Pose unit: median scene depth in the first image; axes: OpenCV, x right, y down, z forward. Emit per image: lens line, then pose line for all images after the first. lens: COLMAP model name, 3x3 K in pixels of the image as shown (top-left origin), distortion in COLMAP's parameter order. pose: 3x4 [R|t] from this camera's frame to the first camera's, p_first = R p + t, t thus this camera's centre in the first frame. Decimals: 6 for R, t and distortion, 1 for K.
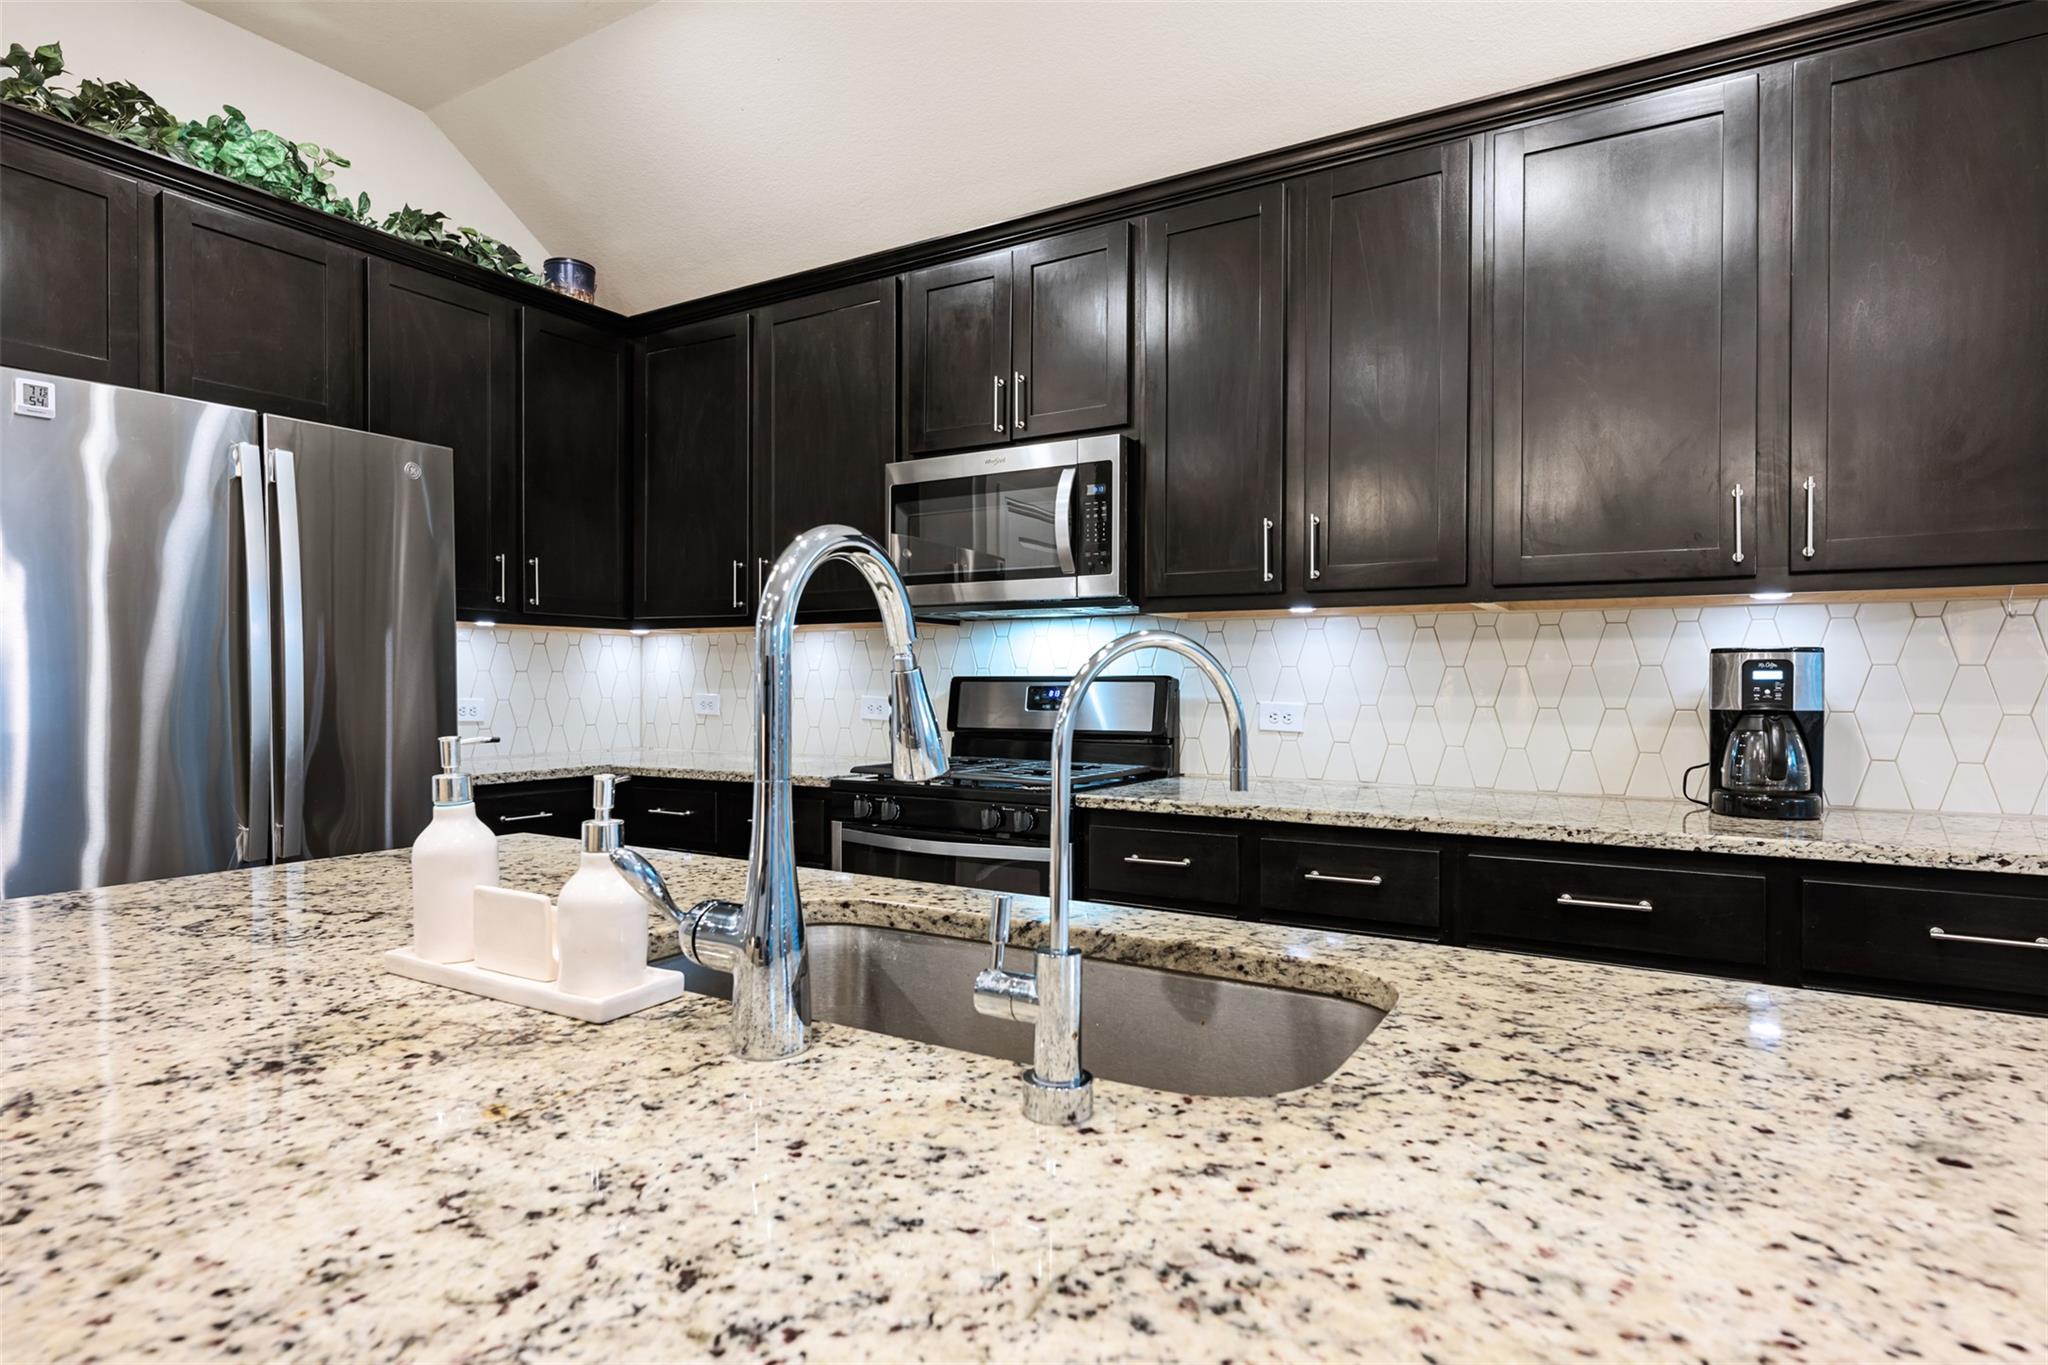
lens RADIAL K [[1094.1, 0, 1024.0], [0, 1094.1, 682.5], [0, 0, 1]] dist [-0.005459, 0.011983]
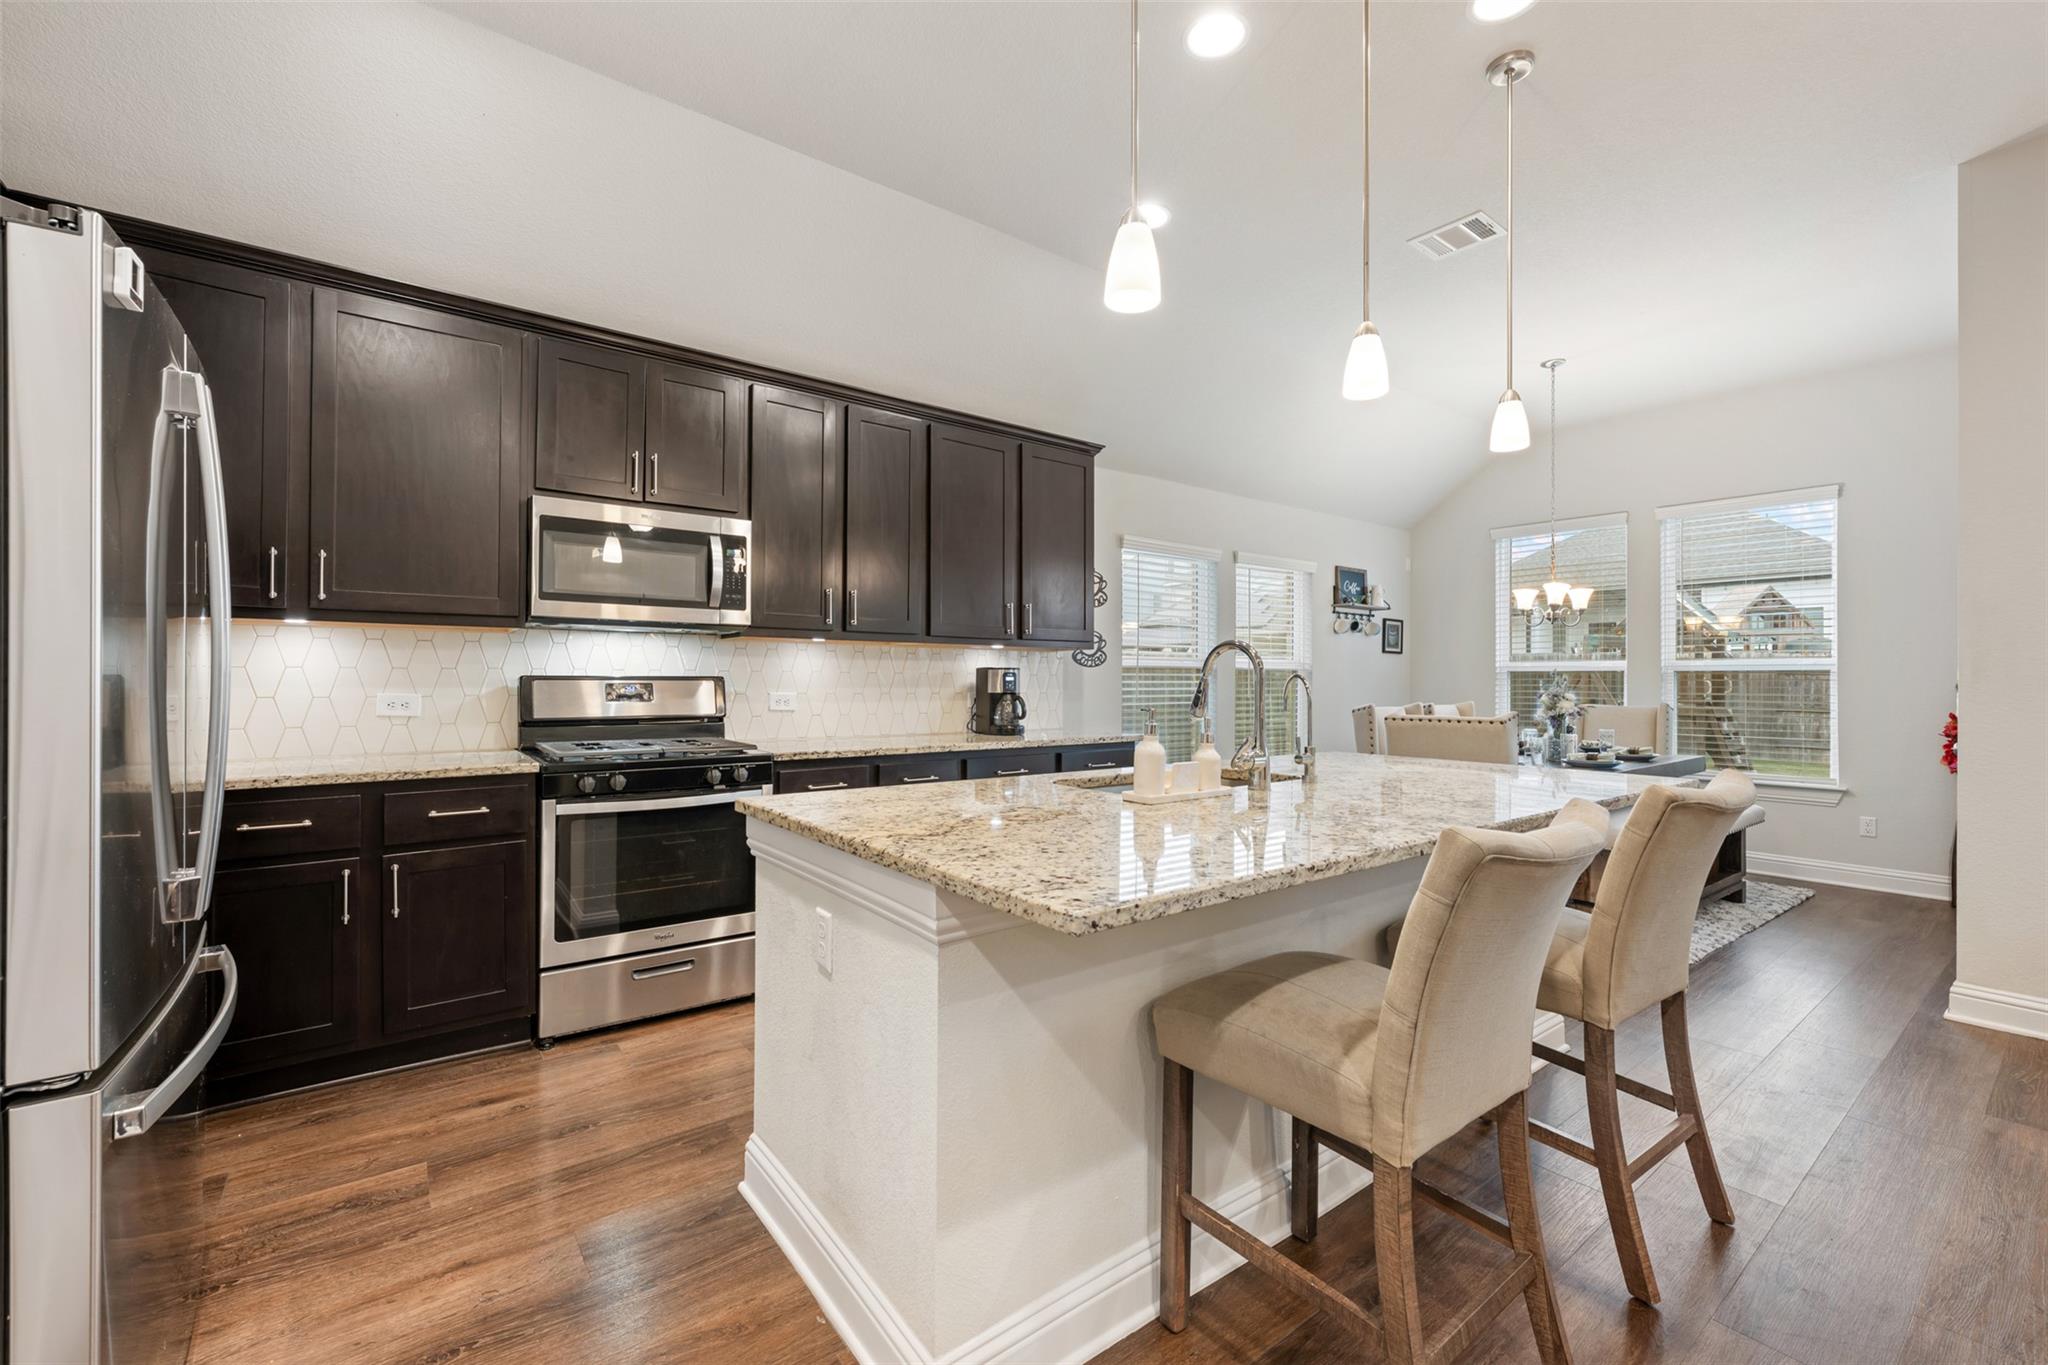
lens RADIAL K [[848.6, 0, 1021.6], [0, 848.6, 675.4], [0, 0, 1]] dist [-0.001276, -0.000262]
pose [[0.370514, 0.003455, 0.928821, -0.878494], [-0.005227, 0.999985, -0.001634, -0.008570], [-0.928812, -0.004249, 0.370526, 0.196866]]
